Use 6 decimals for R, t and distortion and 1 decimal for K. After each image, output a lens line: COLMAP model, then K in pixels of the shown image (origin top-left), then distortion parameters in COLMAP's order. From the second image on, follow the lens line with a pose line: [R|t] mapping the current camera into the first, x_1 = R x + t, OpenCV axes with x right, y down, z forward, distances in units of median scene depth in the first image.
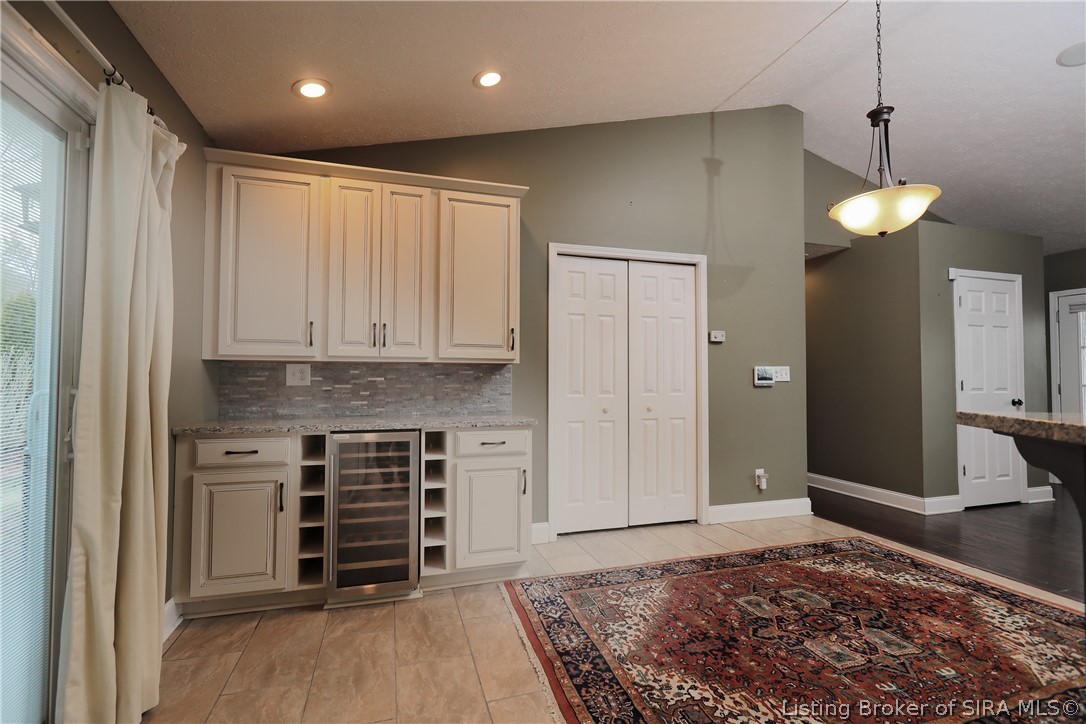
lens RADIAL K [[480.5, 0, 539.2], [0, 480.5, 365.4], [0, 0, 1]] dist [-0.007392, 0.002538]
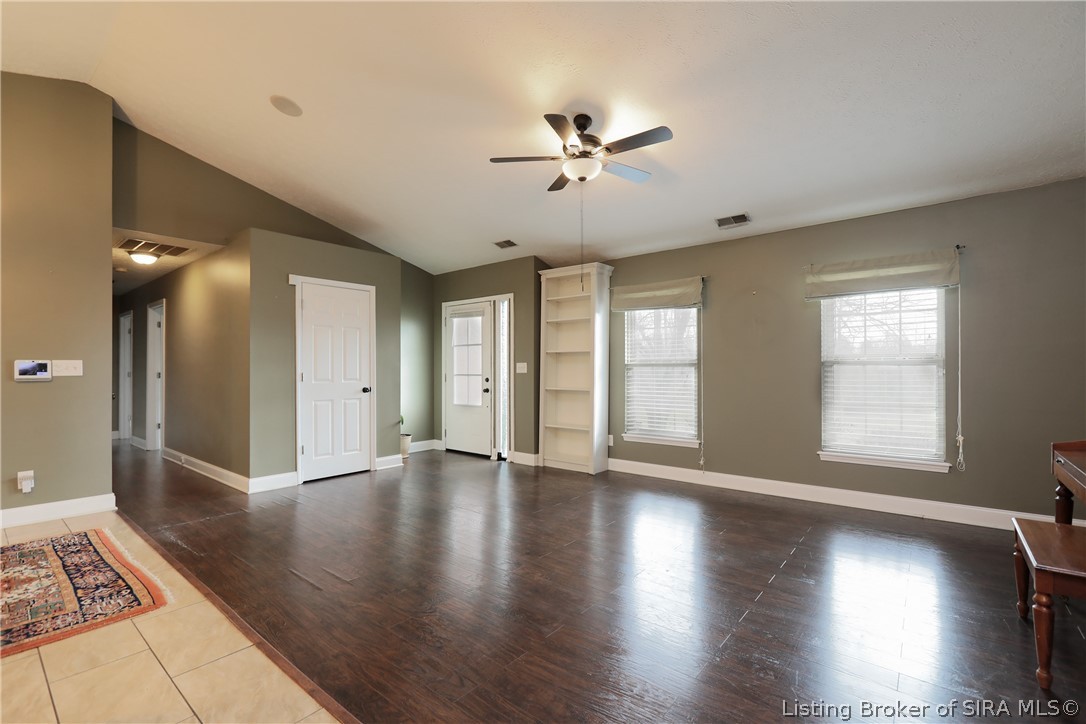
lens RADIAL K [[480.5, 0, 538.1], [0, 480.5, 369.8], [0, 0, 1]] dist [-0.007392, 0.002538]
pose [[0.837638, -0.007557, 0.546174, 1.180860], [-0.009490, 0.999552, 0.028385, -0.022504], [-0.546144, -0.028960, 0.837191, -0.459847]]
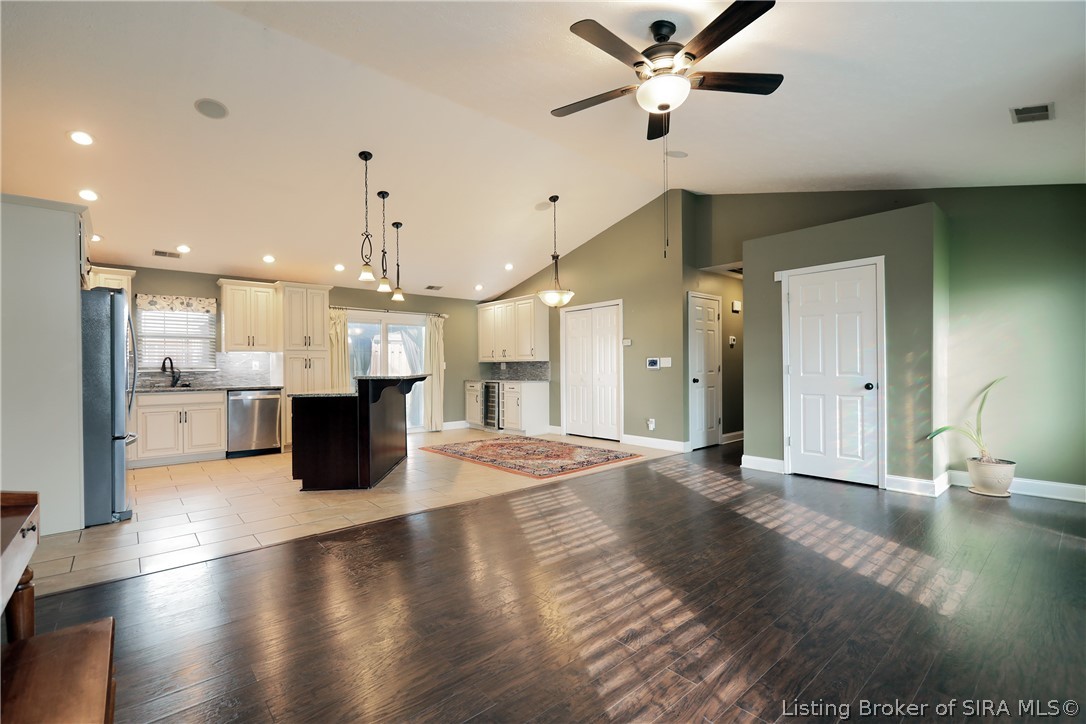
lens RADIAL K [[480.5, 0, 537.4], [0, 480.5, 367.9], [0, 0, 1]] dist [-0.007392, 0.002538]
pose [[0.399667, -0.003569, -0.916653, 2.787422], [0.037140, 0.999234, 0.012302, 0.000301], [0.915908, -0.038961, 0.399494, -0.060465]]
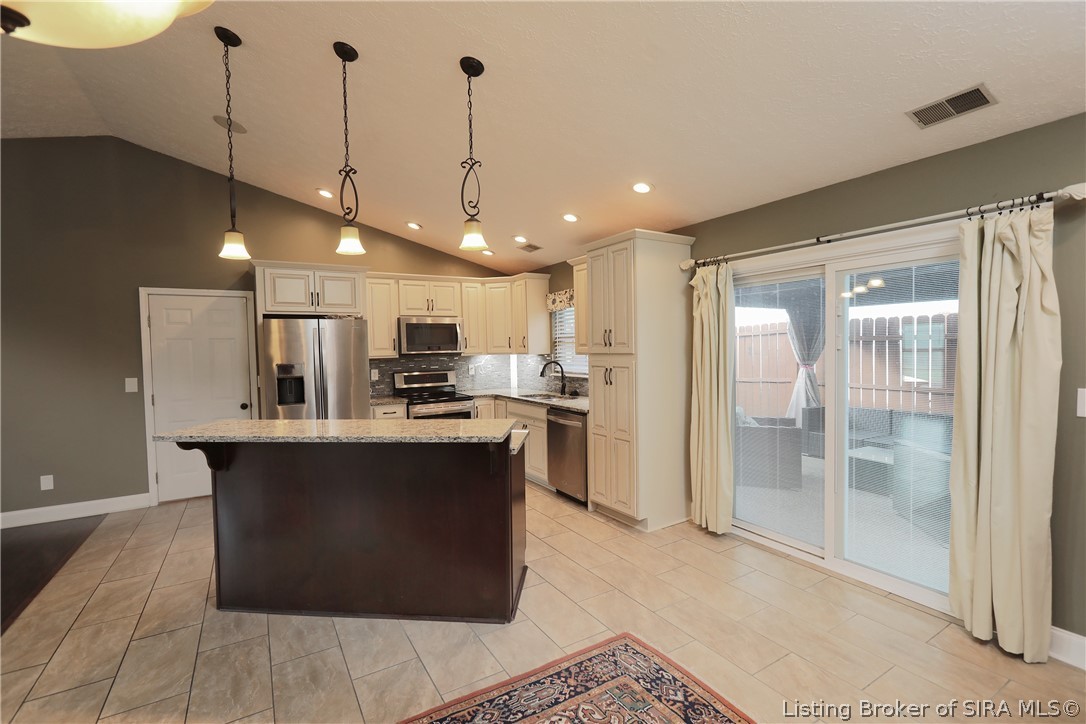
lens RADIAL K [[480.5, 0, 537.9], [0, 480.5, 365.5], [0, 0, 1]] dist [-0.007392, 0.002538]
pose [[-0.971249, 0.025420, -0.236706, 0.495784], [0.024000, 0.999673, 0.008877, -0.089779], [0.236854, 0.002941, -0.971541, 1.251733]]
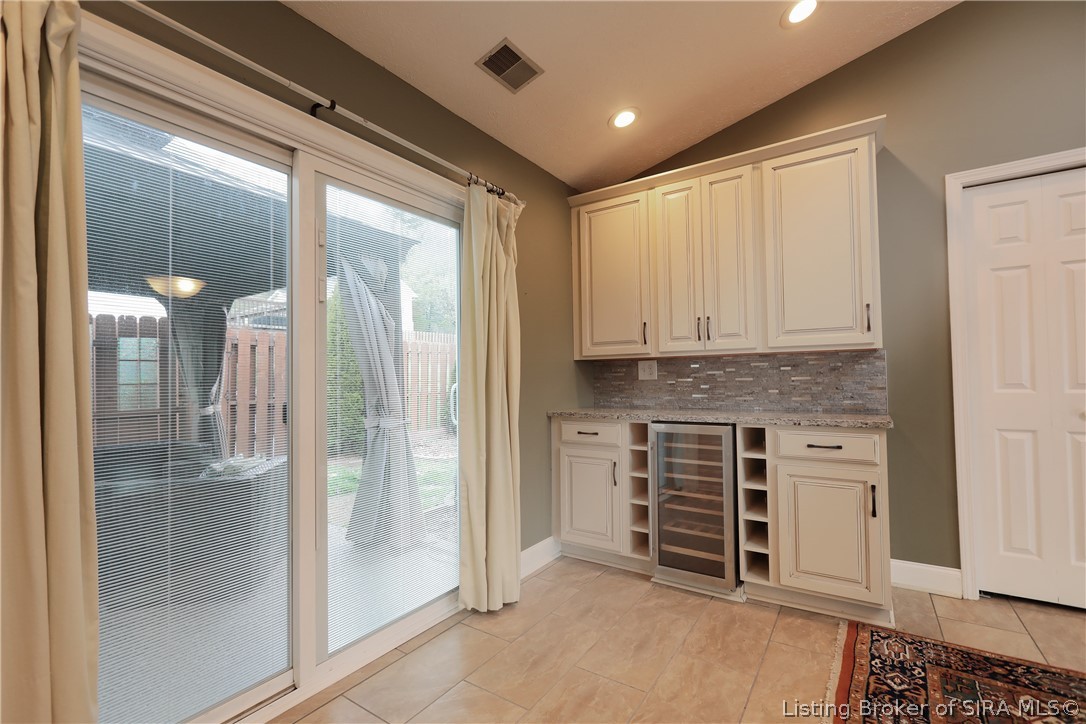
lens RADIAL K [[480.5, 0, 538.3], [0, 480.5, 365.1], [0, 0, 1]] dist [-0.007392, 0.002538]
pose [[0.623067, -0.034858, -0.781392, 0.248789], [0.040254, 0.999112, -0.012472, 0.012597], [0.781132, -0.023684, 0.623916, 0.106888]]
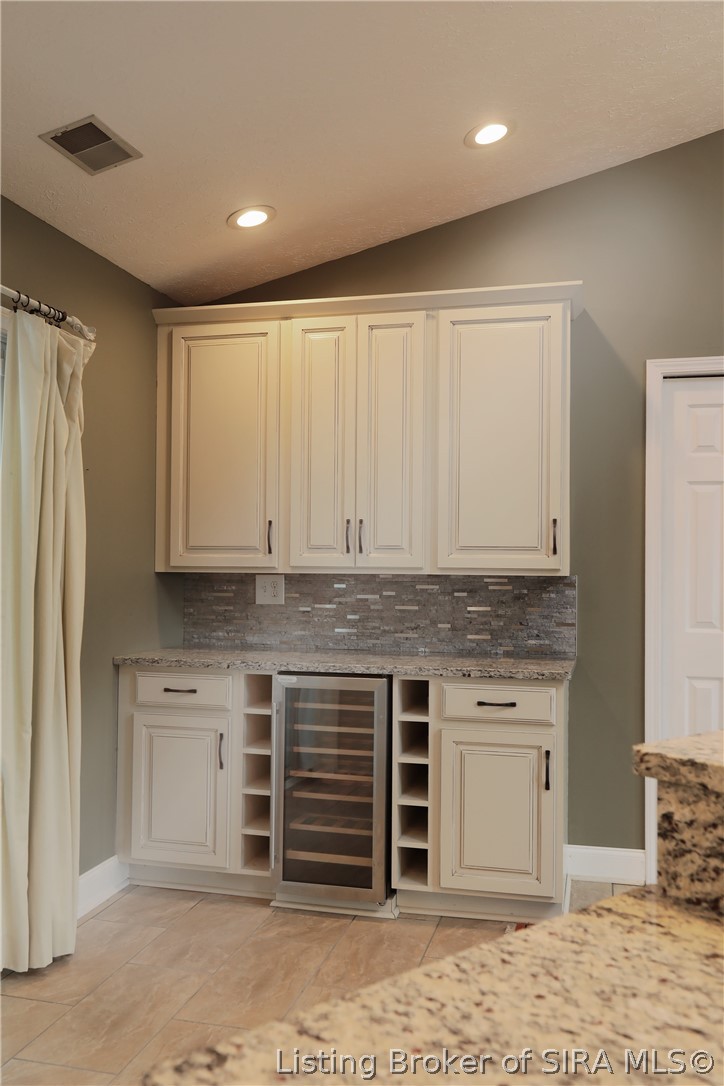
lens RADIAL K [[942.6, 0, 362.9], [0, 942.6, 551.4], [0, 0, 1]] dist [-0.002783, 0.008432]
pose [[0.852073, -0.005180, -0.523397, 0.417459], [0.011129, 0.999904, 0.008221, -0.055529], [0.523304, -0.012830, 0.852050, -0.167920]]
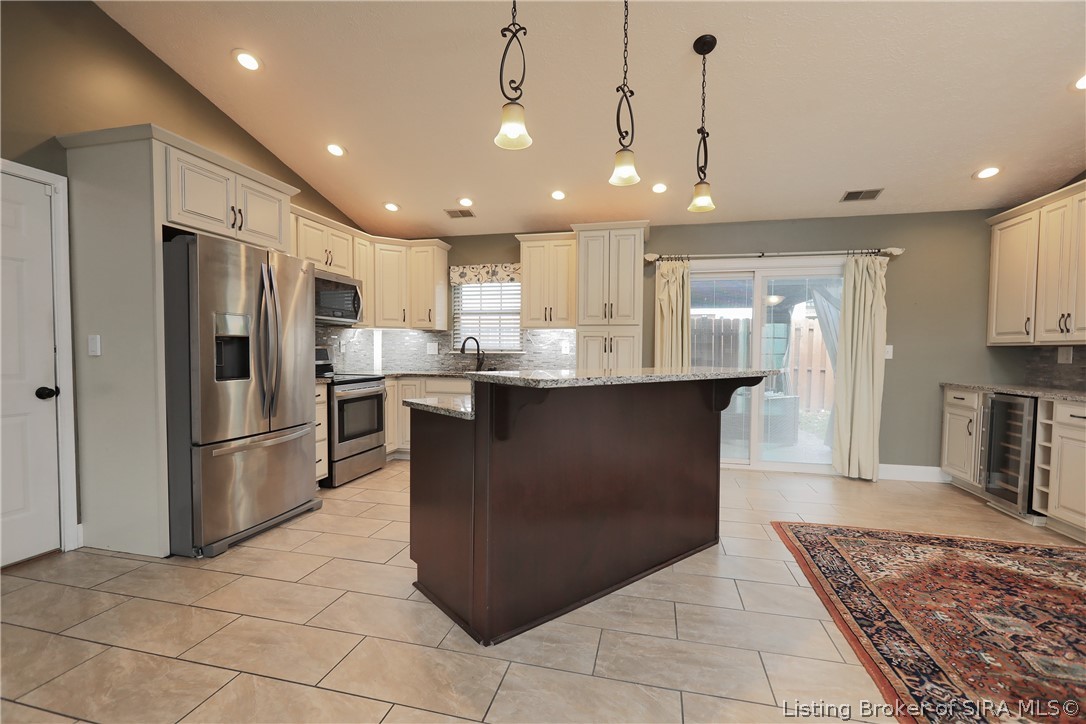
lens RADIAL K [[480.5, 0, 536.8], [0, 480.5, 368.2], [0, 0, 1]] dist [-0.007392, 0.002538]
pose [[-0.516899, 0.024456, -0.855697, 1.513043], [0.015668, 0.999695, 0.019107, 0.008312], [0.855903, -0.003530, -0.517124, 0.501803]]
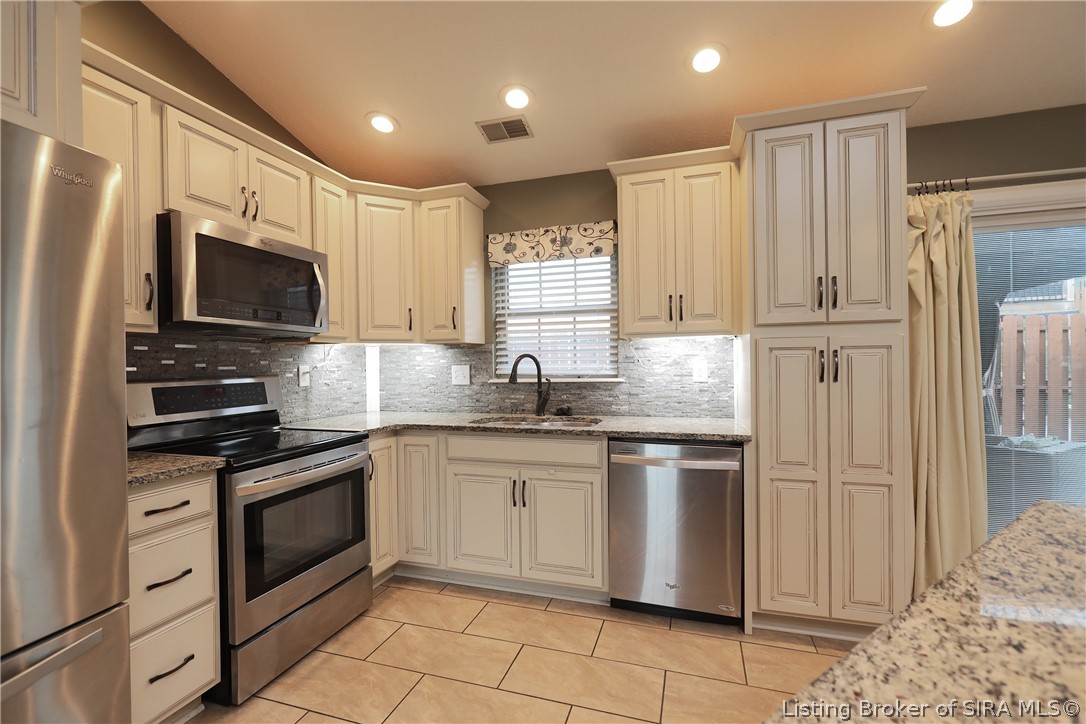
lens RADIAL K [[480.5, 0, 537.2], [0, 480.5, 364.8], [0, 0, 1]] dist [-0.007392, 0.002538]
pose [[-0.578456, 0.005225, -0.815697, 0.843881], [0.035006, 0.999217, -0.018425, -0.041361], [0.814962, -0.039213, -0.578186, -0.096850]]
